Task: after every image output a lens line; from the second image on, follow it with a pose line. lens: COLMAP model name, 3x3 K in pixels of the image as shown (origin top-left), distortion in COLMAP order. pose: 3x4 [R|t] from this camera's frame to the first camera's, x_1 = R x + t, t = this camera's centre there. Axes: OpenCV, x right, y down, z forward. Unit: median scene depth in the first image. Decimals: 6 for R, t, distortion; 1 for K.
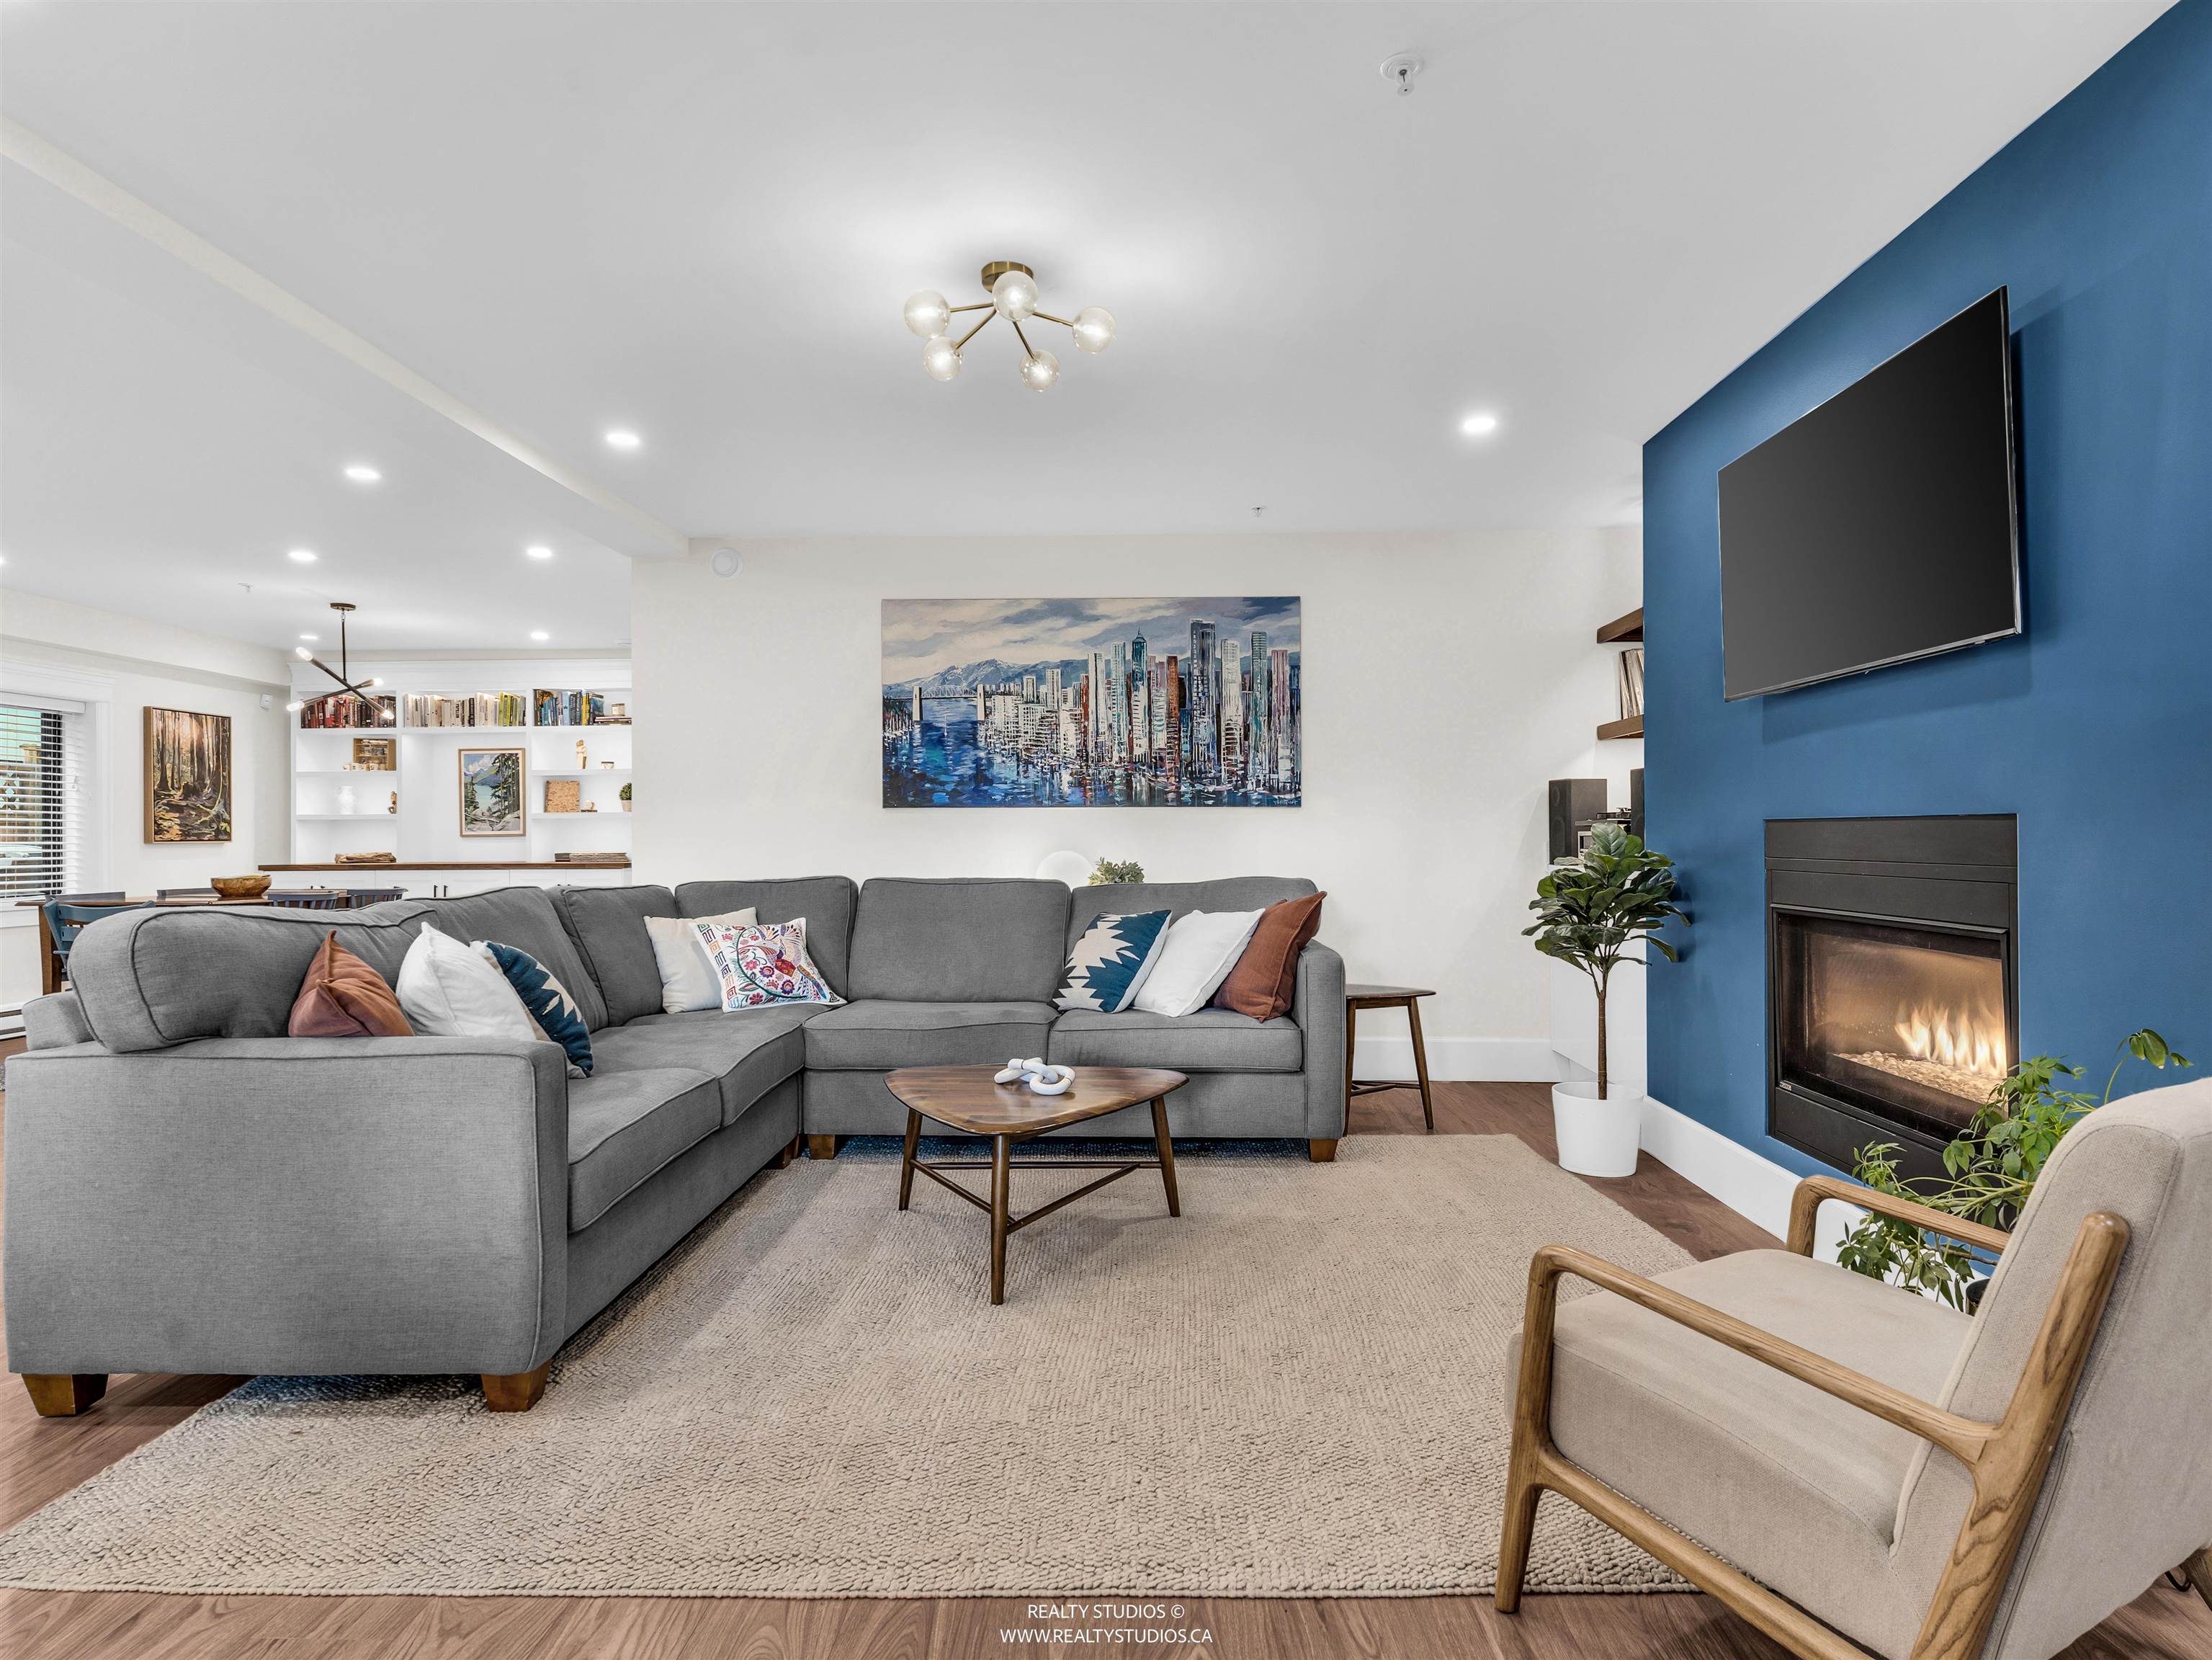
lens RADIAL K [[1220.6, 0, 1124.6], [0, 1220.6, 830.8], [0, 0, 1]] dist [0.003466, 0.000598]
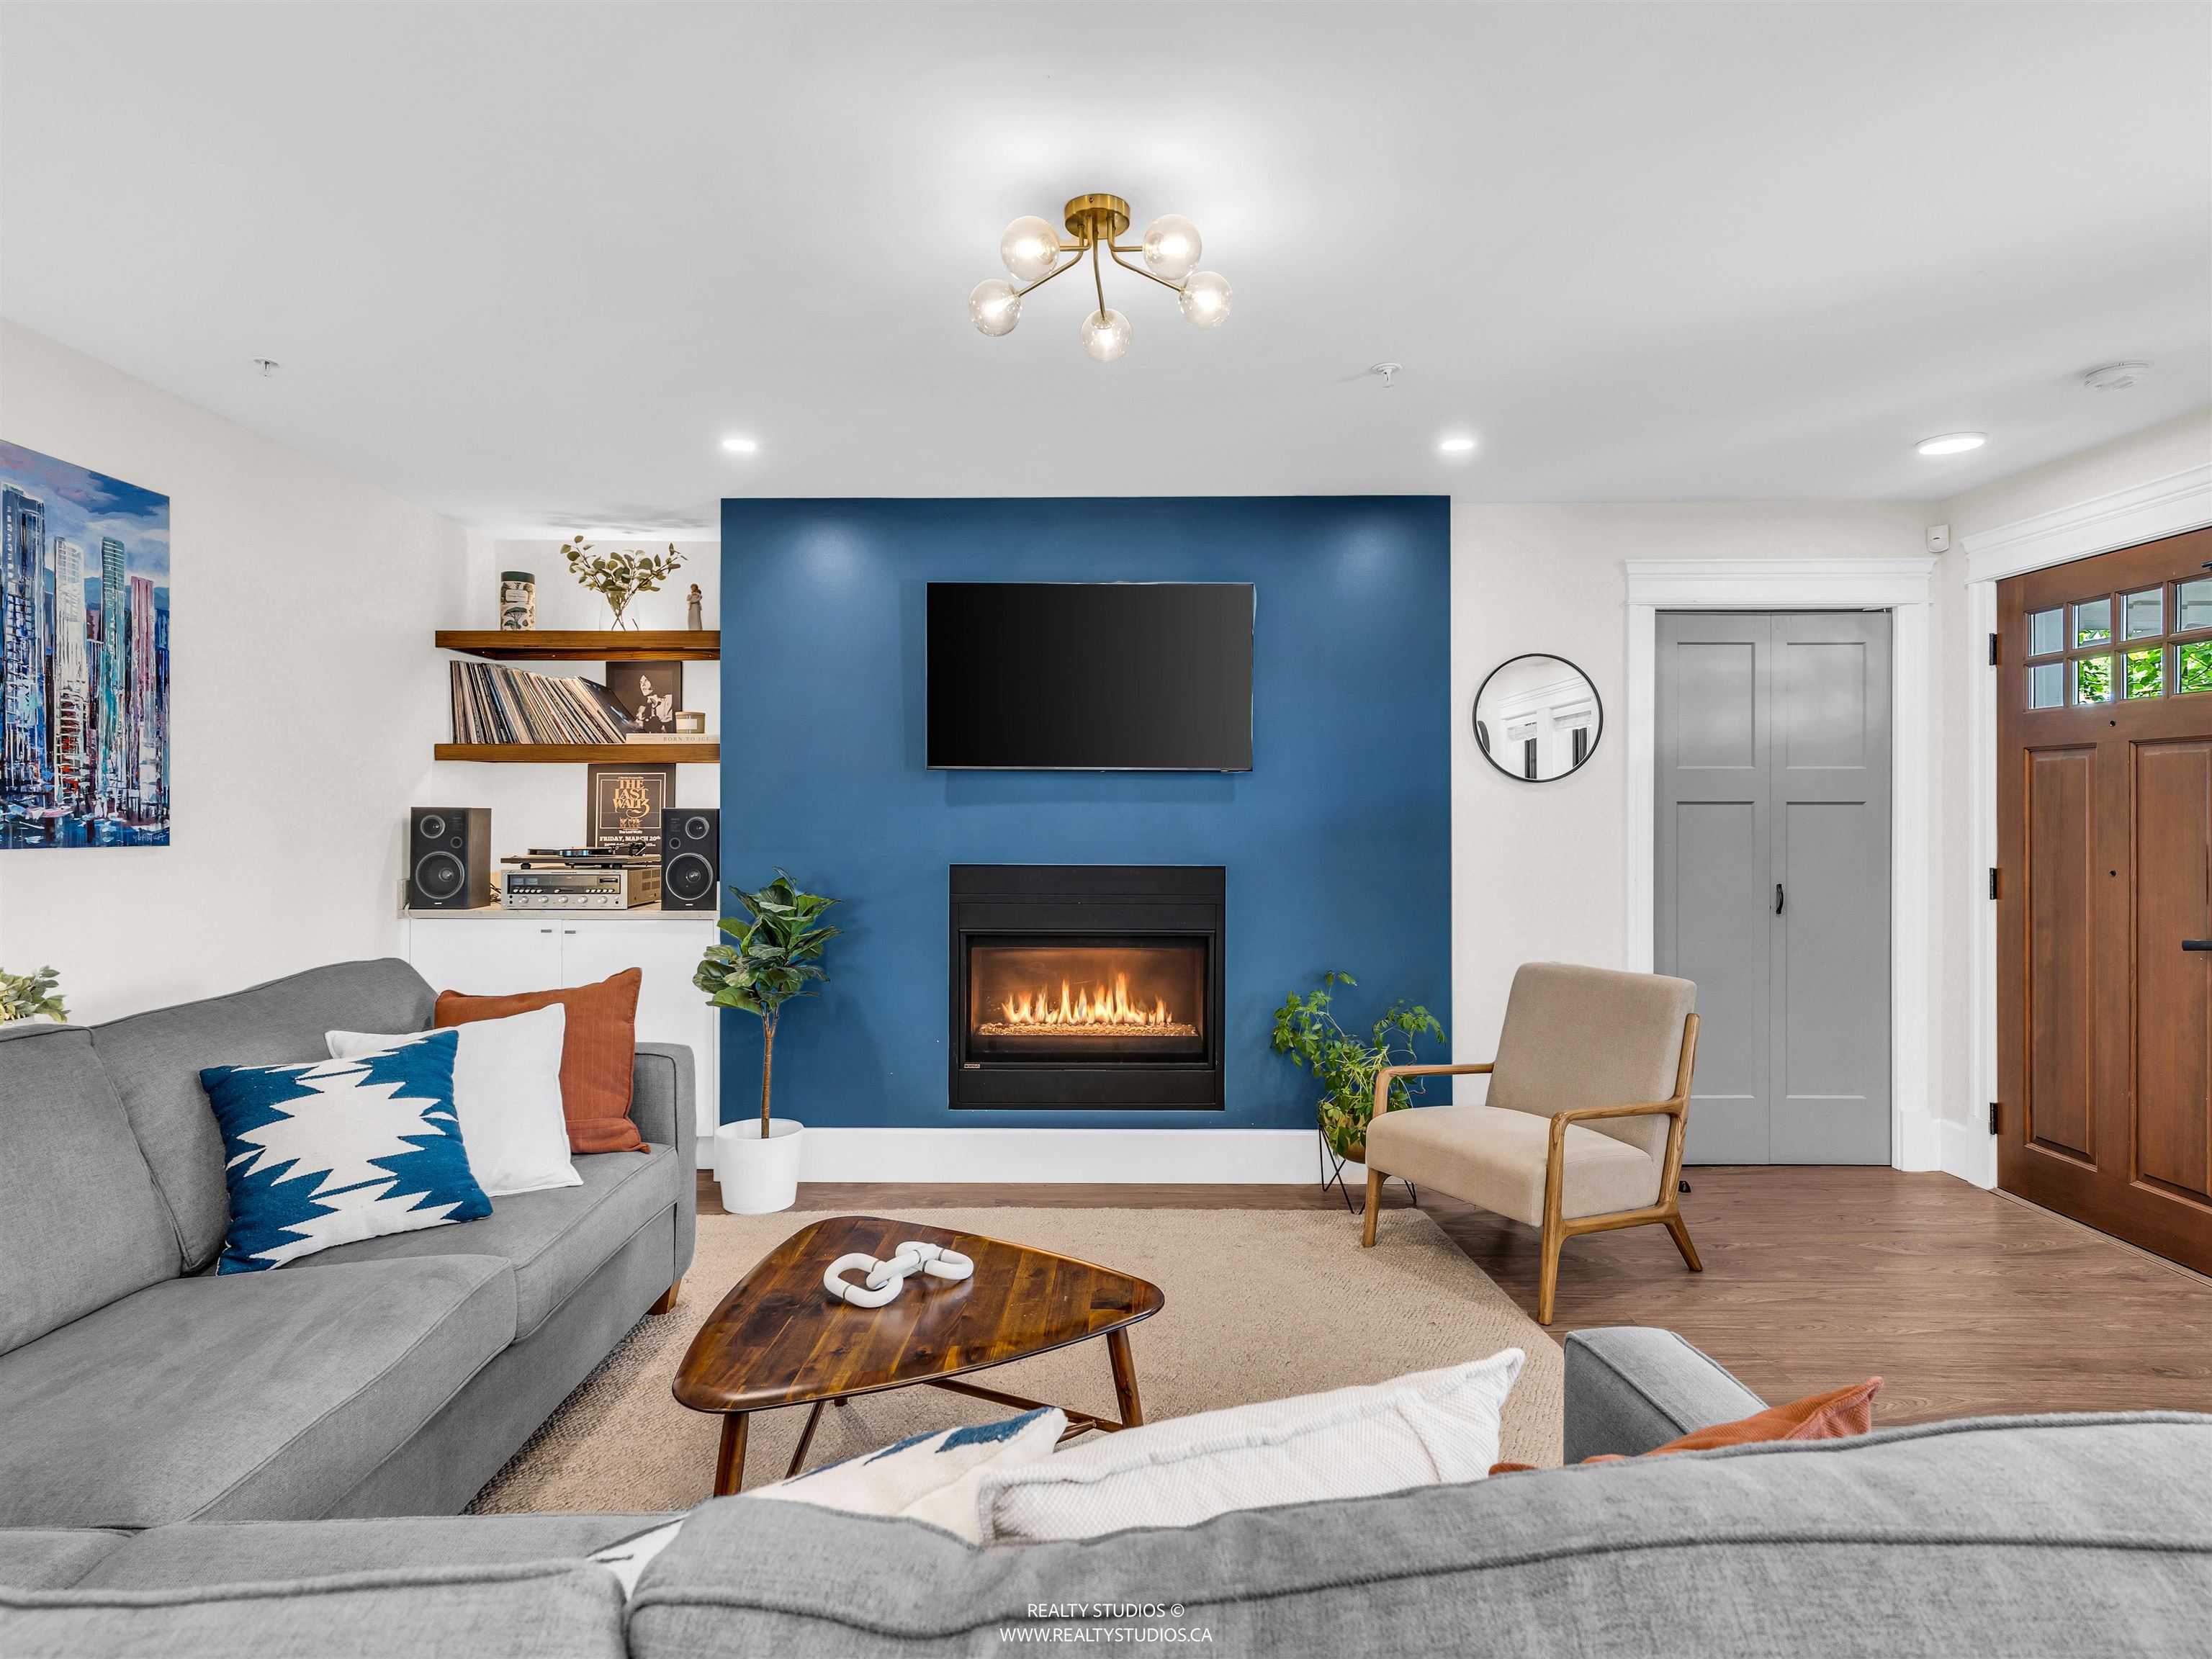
lens RADIAL K [[1220.4, 0, 1102.7], [0, 1220.4, 810.5], [0, 0, 1]] dist [0.003466, 0.000598]
pose [[-0.037796, 0.007010, 0.999261, -0.501448], [-0.004868, 0.999962, -0.007199, -0.036190], [-0.999274, -0.005136, -0.037760, 0.586910]]
